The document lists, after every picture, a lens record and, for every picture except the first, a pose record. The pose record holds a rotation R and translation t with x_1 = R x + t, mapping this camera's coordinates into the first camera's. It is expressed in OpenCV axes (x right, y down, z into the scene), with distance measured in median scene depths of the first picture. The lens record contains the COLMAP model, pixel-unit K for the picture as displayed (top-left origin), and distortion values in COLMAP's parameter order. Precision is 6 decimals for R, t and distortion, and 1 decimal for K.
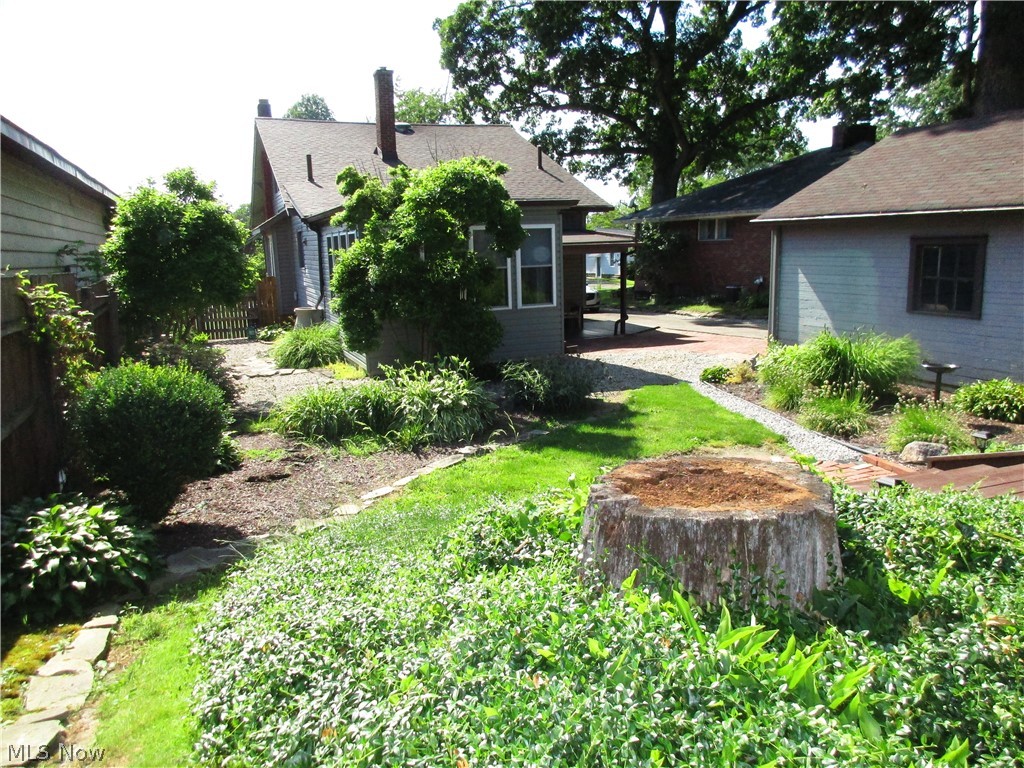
lens RADIAL K [[781.5, 0, 512.0], [0, 781.5, 384.0], [0, 0, 1]] dist [0.001833, 0.009950]
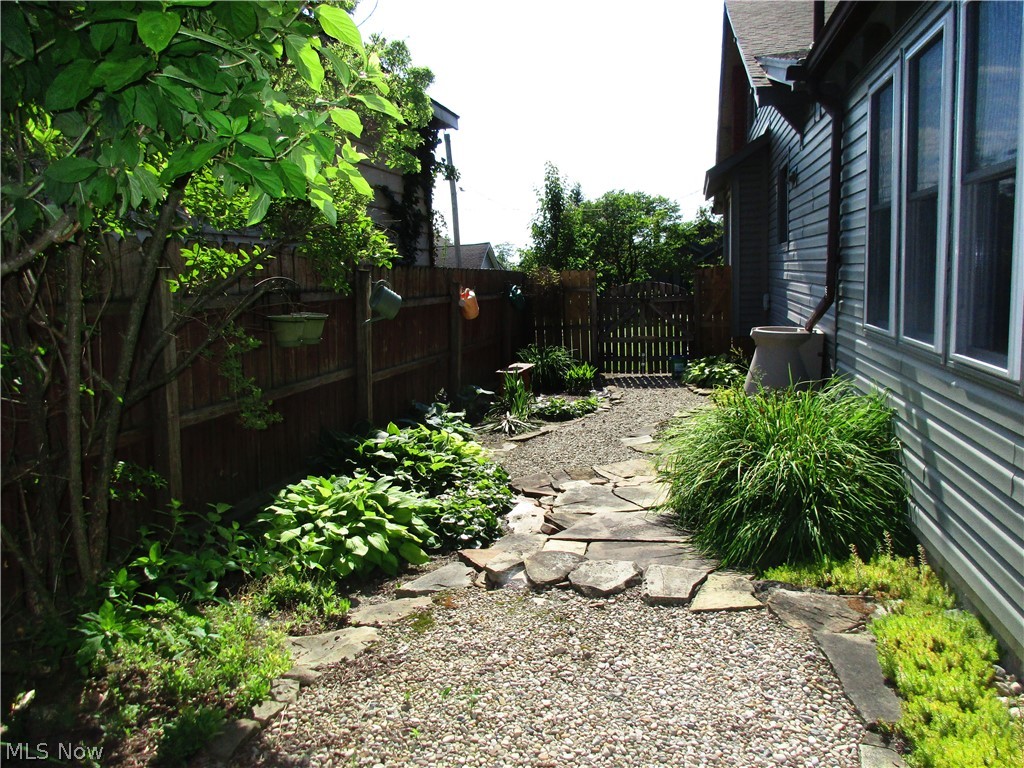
lens RADIAL K [[781.5, 0, 512.0], [0, 781.5, 384.0], [0, 0, 1]] dist [0.001833, 0.009950]
pose [[0.827329, 0.081735, -0.555739, -0.173124], [-0.090161, 0.995852, 0.012241, -0.069247], [0.554435, 0.039979, 0.831266, 0.668689]]
